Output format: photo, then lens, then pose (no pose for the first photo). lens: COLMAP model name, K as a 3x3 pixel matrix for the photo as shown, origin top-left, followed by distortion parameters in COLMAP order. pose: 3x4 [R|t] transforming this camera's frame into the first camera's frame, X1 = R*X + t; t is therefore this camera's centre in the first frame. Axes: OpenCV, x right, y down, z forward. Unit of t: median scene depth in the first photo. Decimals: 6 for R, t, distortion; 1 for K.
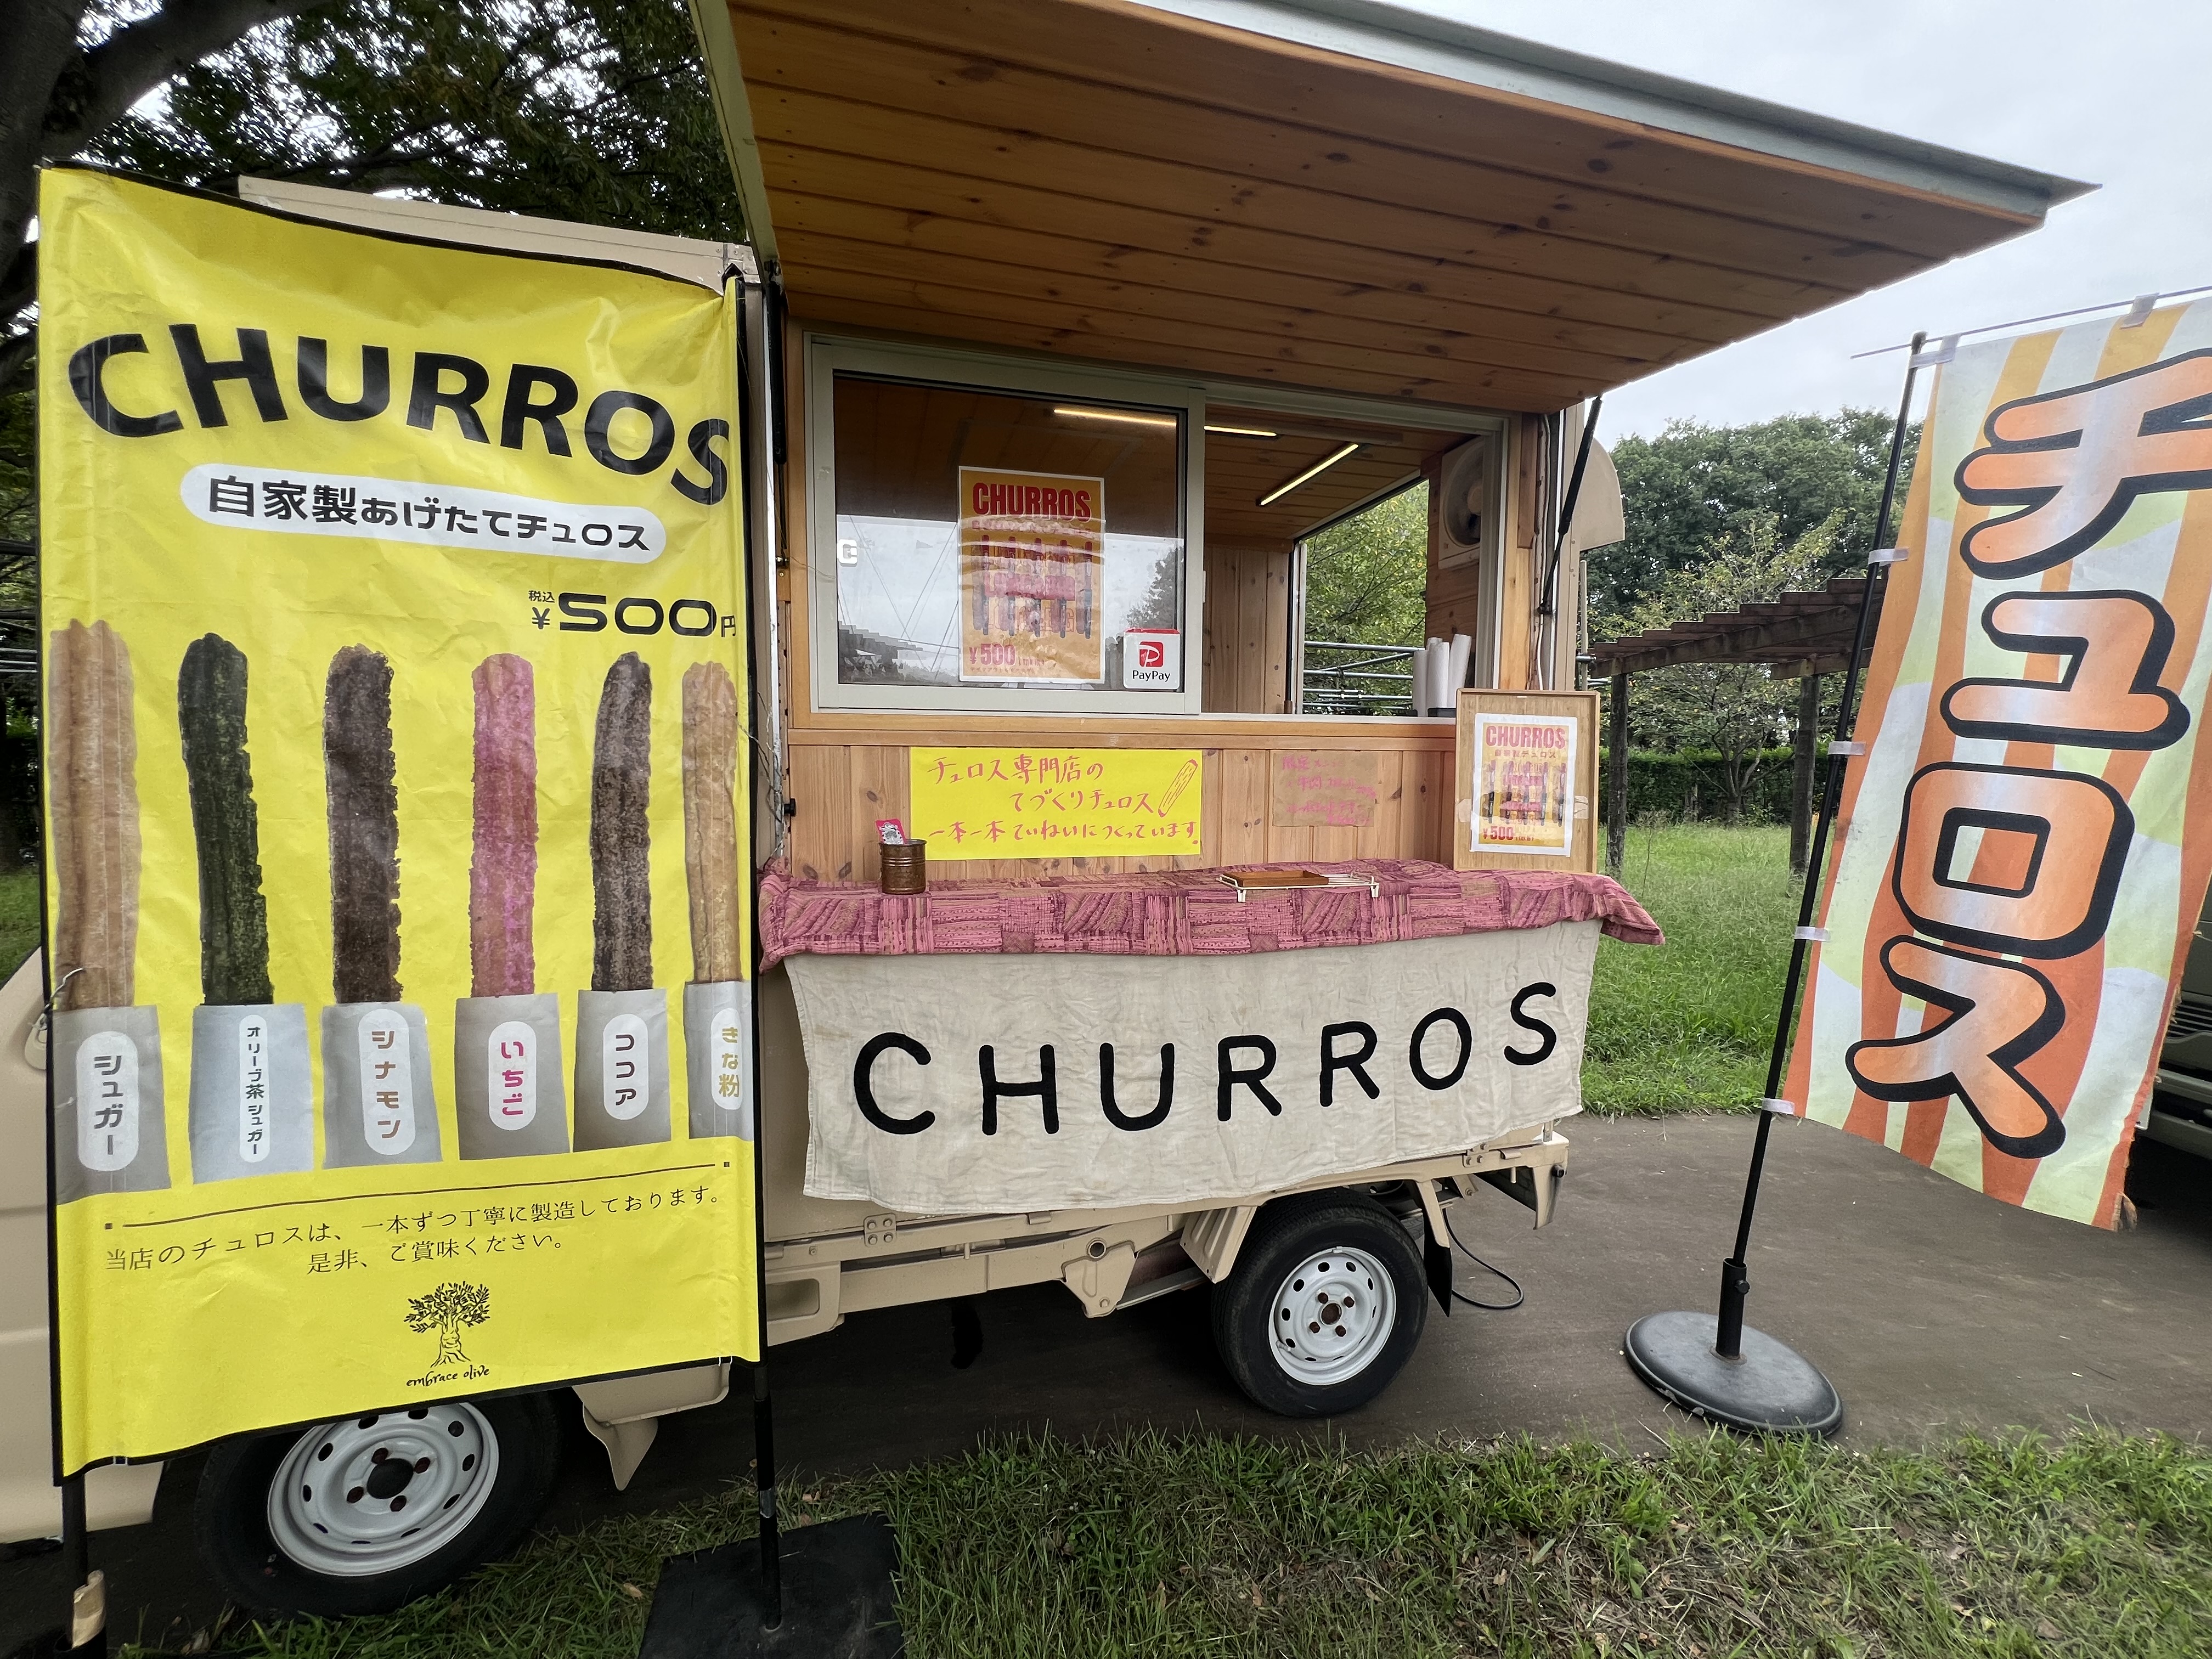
lens RADIAL K [[885.5, 0, 1073.4], [0, 885.5, 819.0], [0, 0, 1]] dist [0.006580, -0.000189]
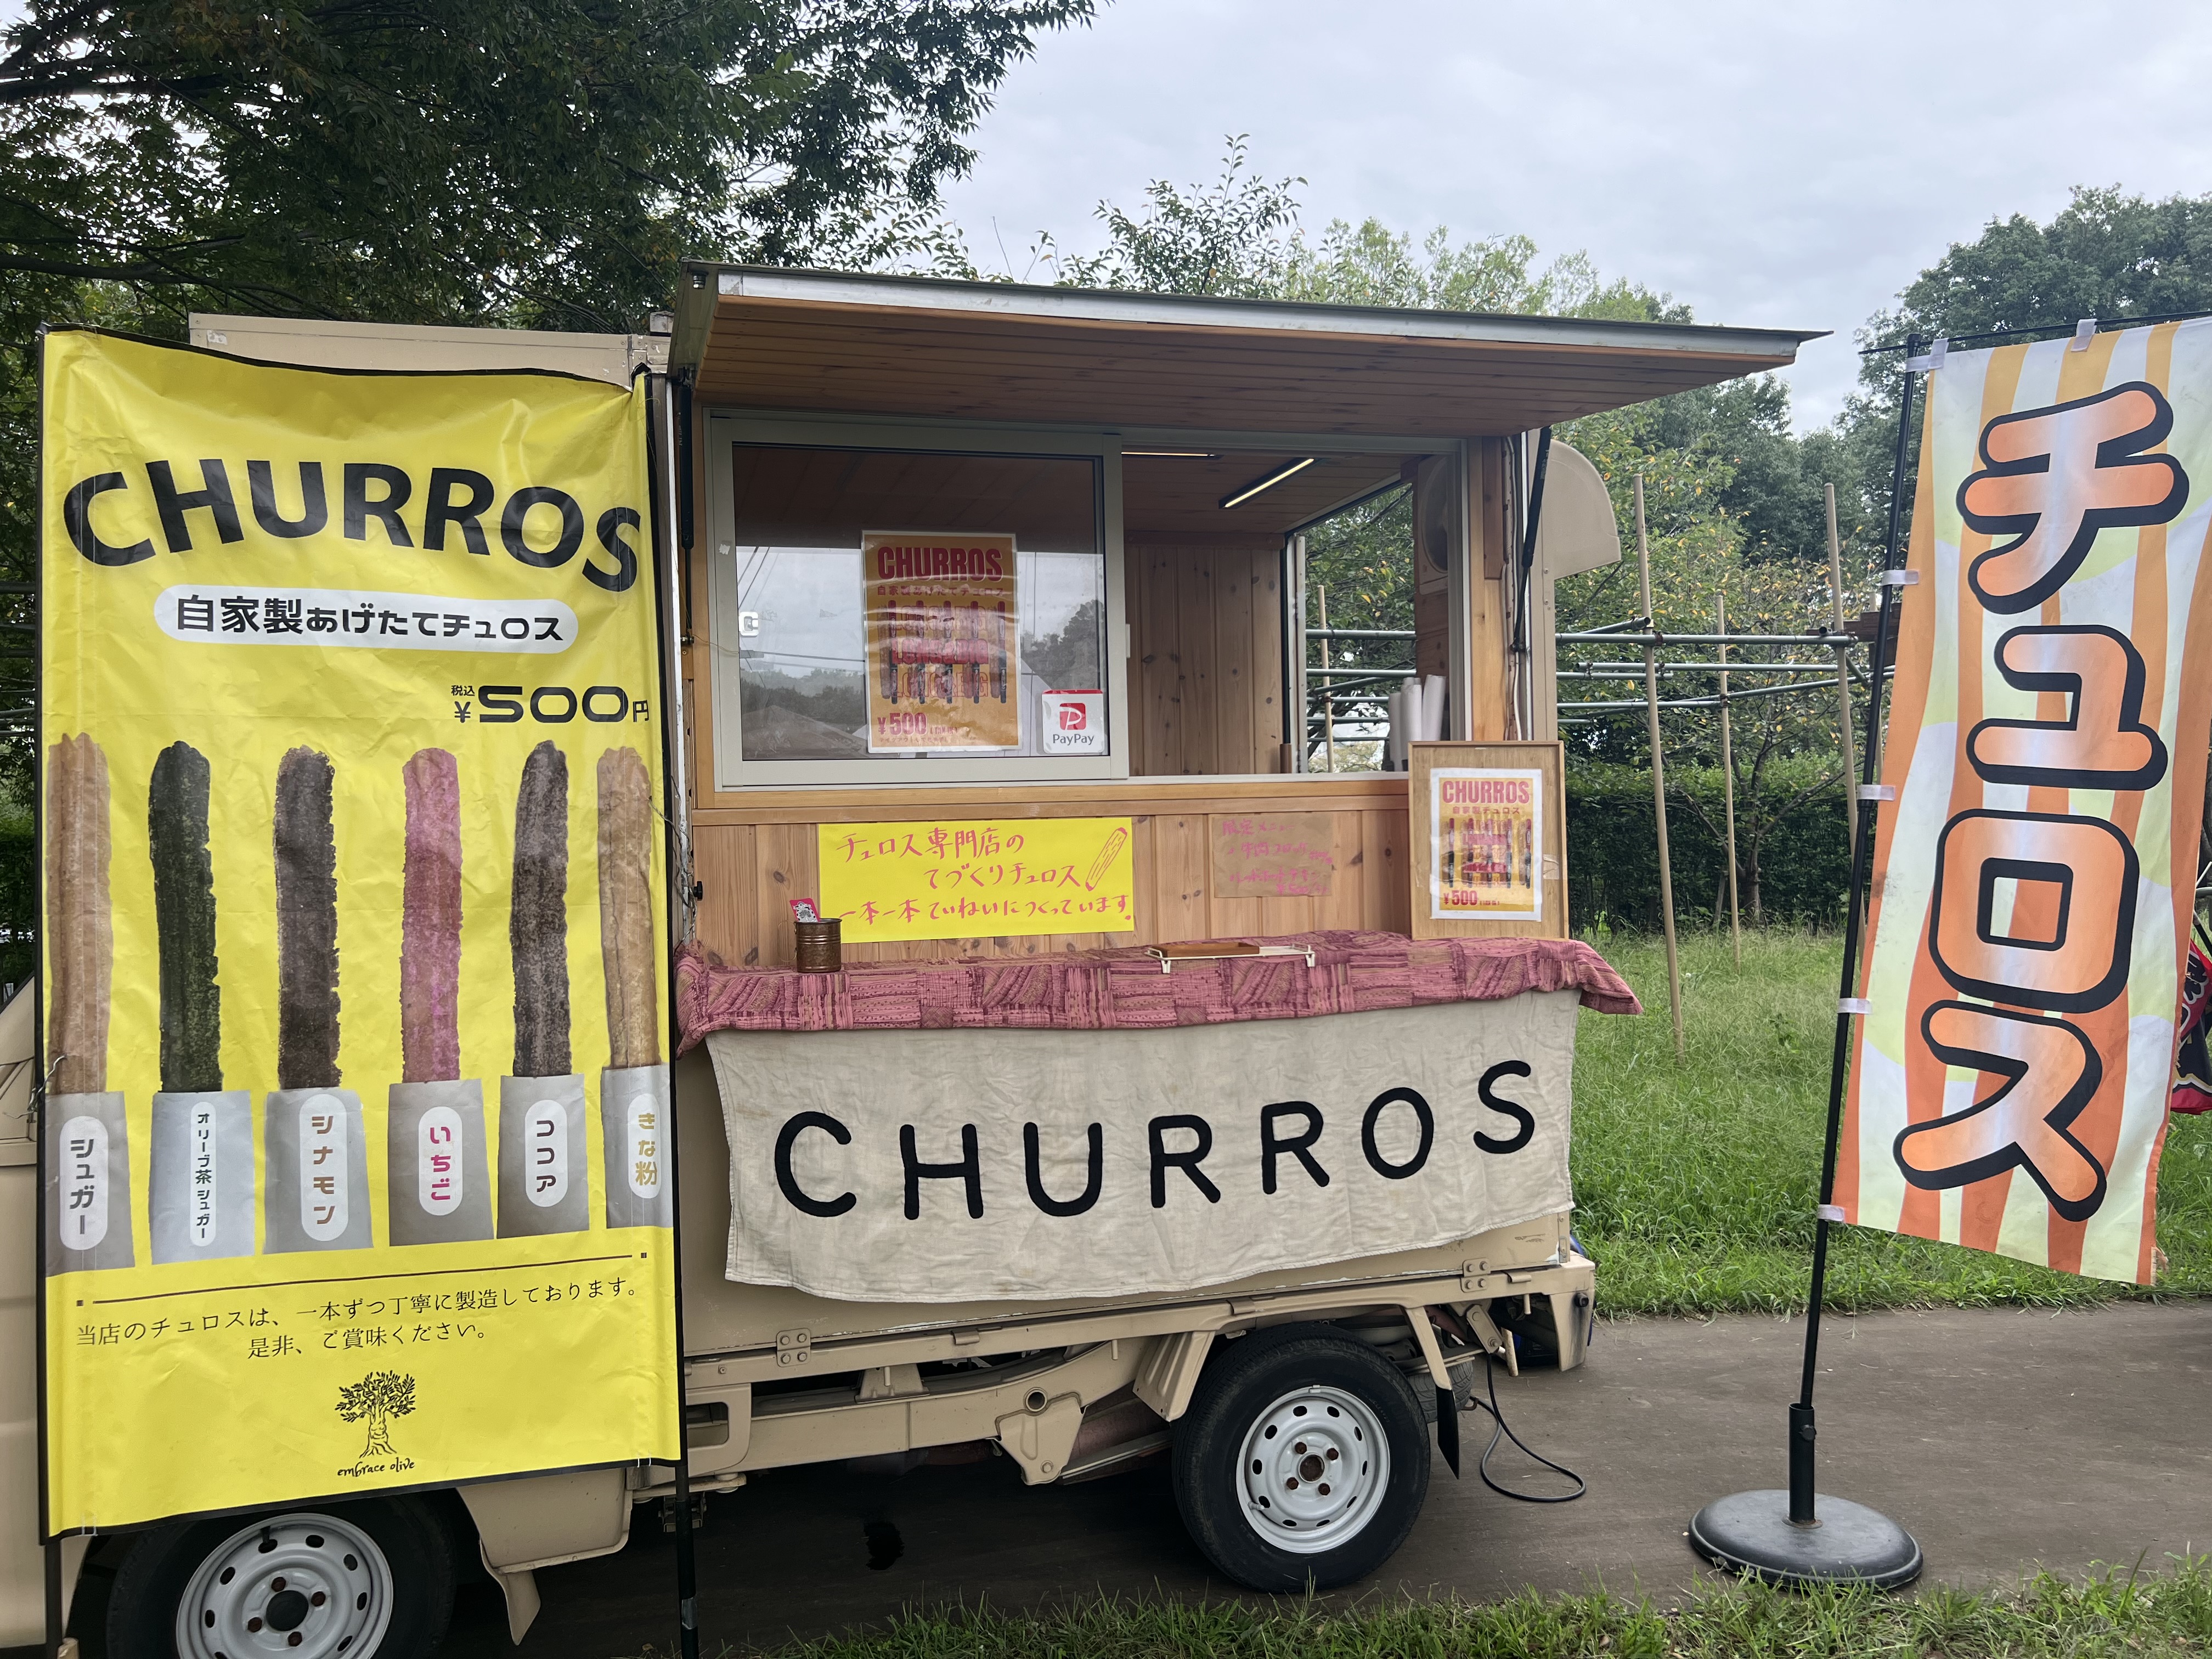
lens RADIAL K [[1869.8, 0, 1105.2], [0, 1869.8, 782.8], [0, 0, 1]] dist [0.109872, -0.264304]
pose [[0.998919, -0.029575, 0.035876, 0.059749], [0.032625, 0.995617, -0.087652, 0.068904], [-0.033126, 0.088728, 0.995505, -1.148219]]
